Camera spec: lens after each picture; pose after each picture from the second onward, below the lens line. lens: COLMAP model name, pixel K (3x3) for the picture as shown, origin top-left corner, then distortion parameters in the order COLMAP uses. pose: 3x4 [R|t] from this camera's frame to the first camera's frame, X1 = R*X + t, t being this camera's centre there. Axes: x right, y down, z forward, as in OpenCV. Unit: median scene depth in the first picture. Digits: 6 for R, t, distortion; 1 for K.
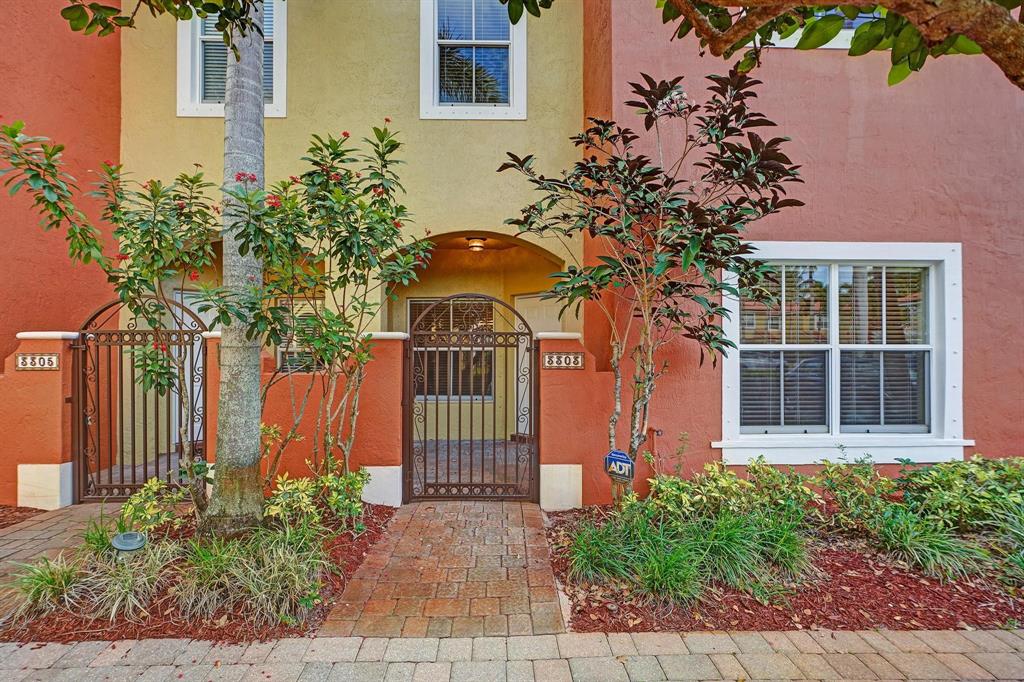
lens RADIAL K [[464.8, 0, 512.0], [0, 464.8, 341.0], [0, 0, 1]] dist [-0.001187, -0.000244]
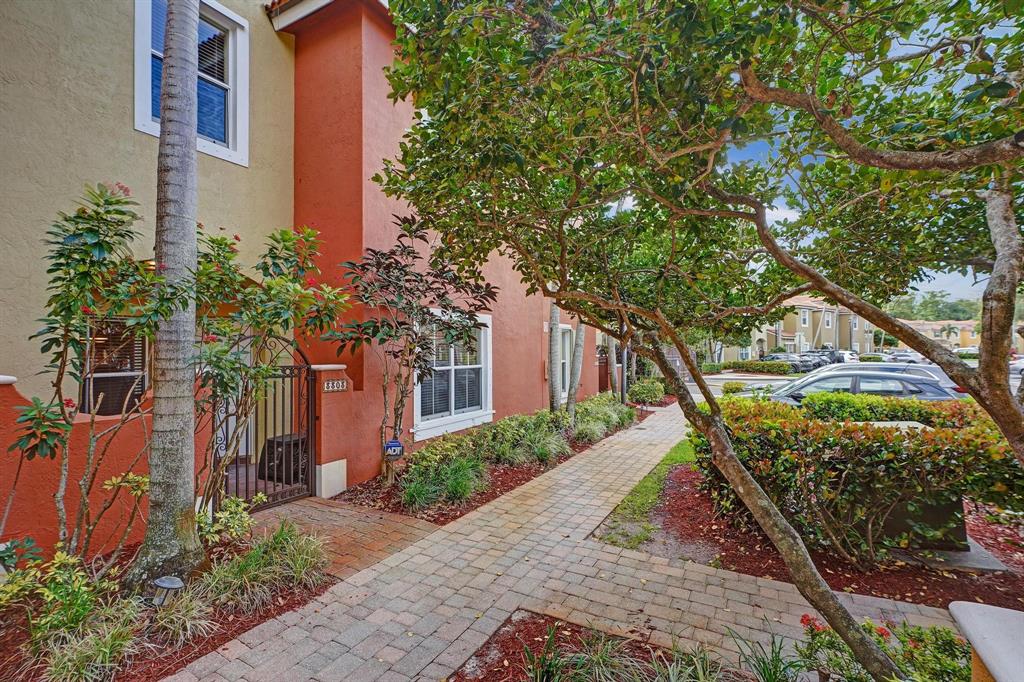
lens RADIAL K [[472.3, 0, 512.0], [0, 472.3, 341.0], [0, 0, 1]] dist [0.000498, 0.000271]
pose [[0.510579, 0.012915, 0.859734, -0.802542], [-0.010197, 0.999908, -0.008965, -0.079895], [-0.859771, -0.004190, 0.510663, -0.151215]]
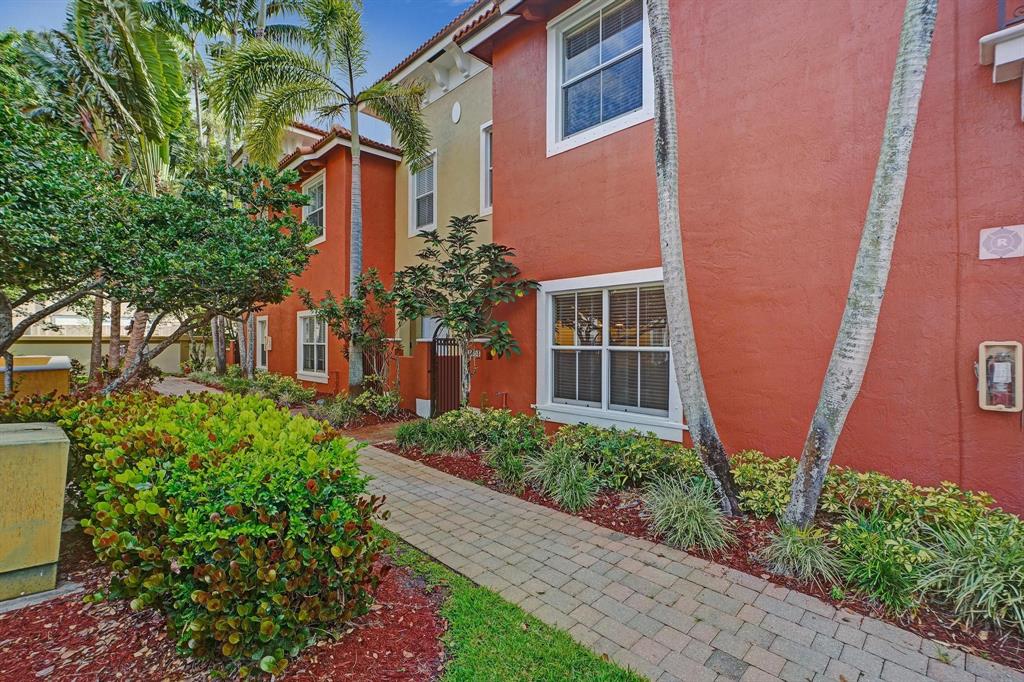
lens RADIAL K [[457.4, 0, 512.0], [0, 457.4, 341.0], [0, 0, 1]] dist [0.000873, 0.000560]
pose [[0.679712, 0.005966, -0.733454, 1.555045], [0.004901, 0.999908, 0.012675, -0.026697], [0.733462, -0.012210, 0.679620, -0.155609]]
